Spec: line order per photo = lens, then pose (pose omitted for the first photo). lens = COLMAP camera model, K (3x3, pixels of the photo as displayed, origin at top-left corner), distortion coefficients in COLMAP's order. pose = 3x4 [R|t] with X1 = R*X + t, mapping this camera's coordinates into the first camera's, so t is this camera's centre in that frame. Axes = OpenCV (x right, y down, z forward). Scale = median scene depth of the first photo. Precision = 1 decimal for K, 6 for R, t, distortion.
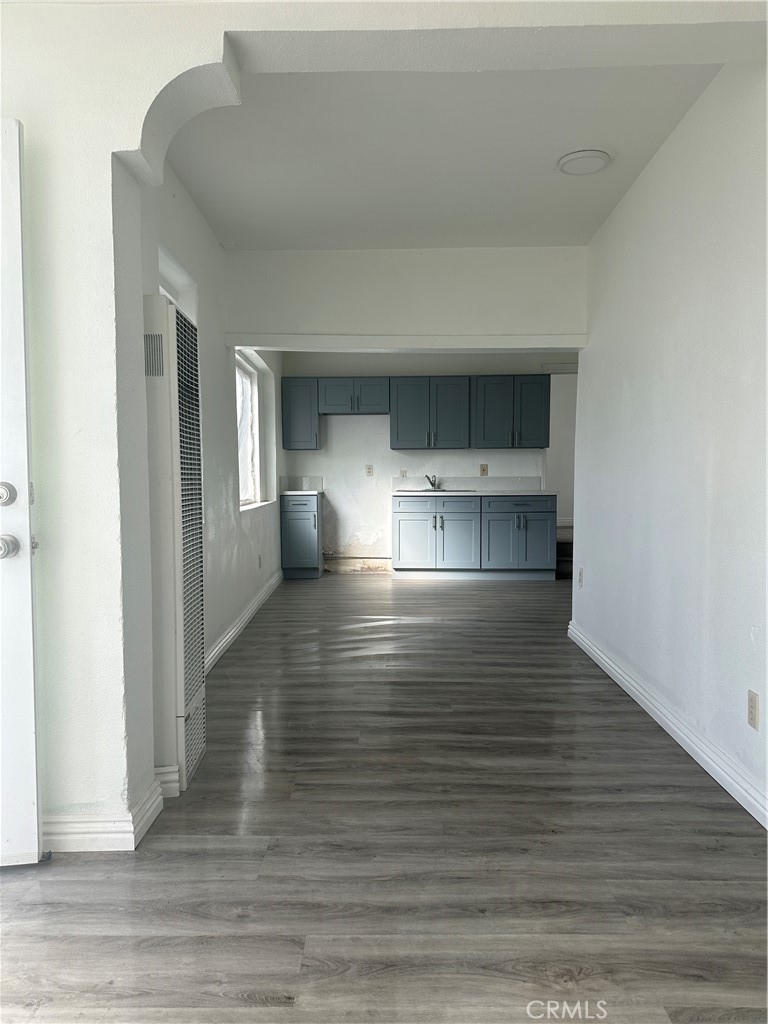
lens RADIAL K [[714.8, 0, 384.0], [0, 714.8, 512.0], [0, 0, 1]] dist [0.152680, -0.251228]
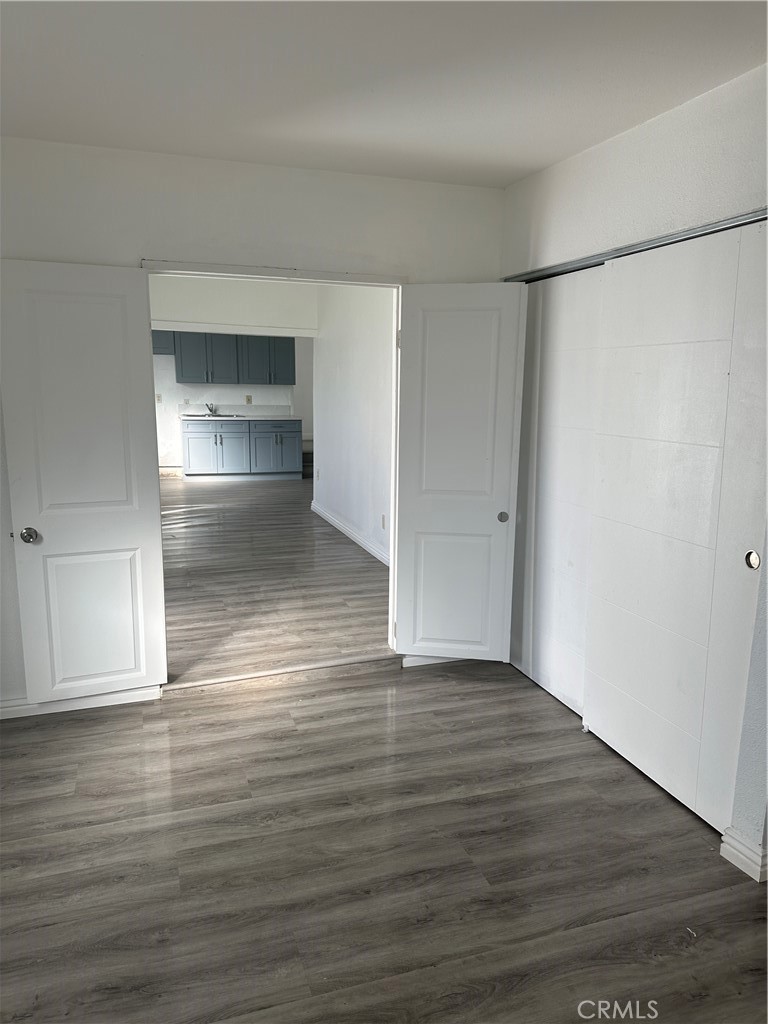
lens RADIAL K [[714.8, 0, 384.0], [0, 714.8, 512.0], [0, 0, 1]] dist [0.152680, -0.251228]
pose [[0.937862, -0.048303, 0.343631, -0.105766], [0.003413, 0.991500, 0.130058, -0.026161], [-0.346992, -0.120804, 0.930055, -0.403695]]
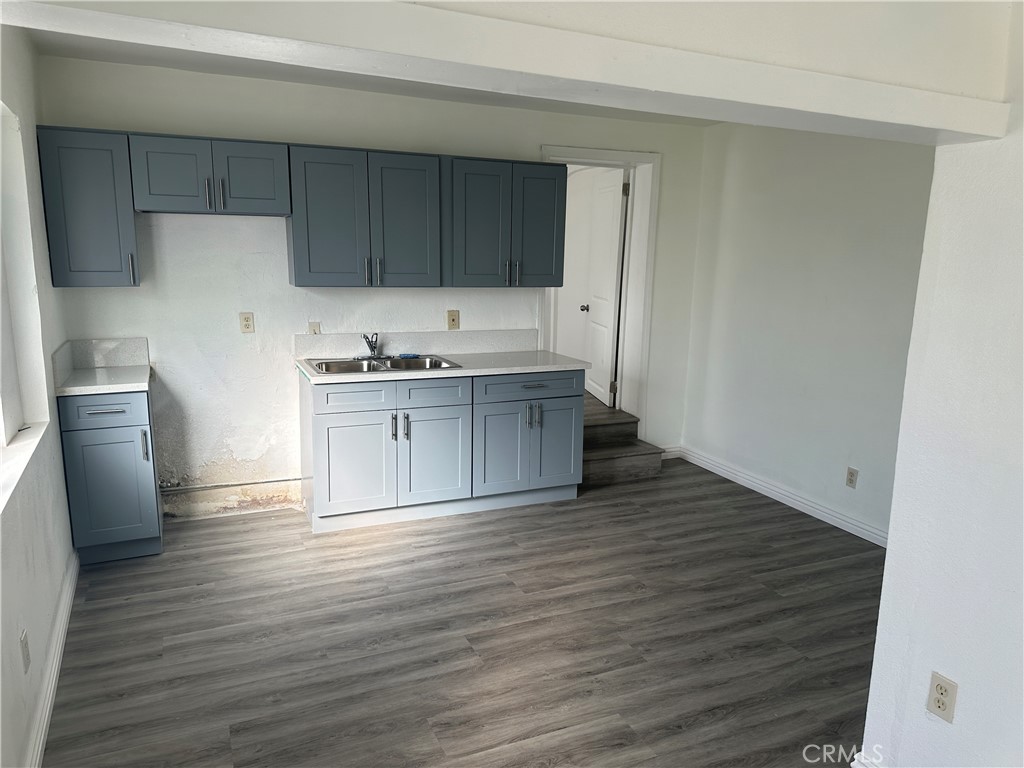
lens RADIAL K [[714.8, 0, 512.0], [0, 714.8, 384.0], [0, 0, 1]] dist [0.152680, -0.251228]
pose [[0.905280, -0.058434, 0.420777, -0.077264], [0.001834, 0.991023, 0.133679, -0.091004], [-0.424811, -0.120246, 0.897260, 0.462083]]
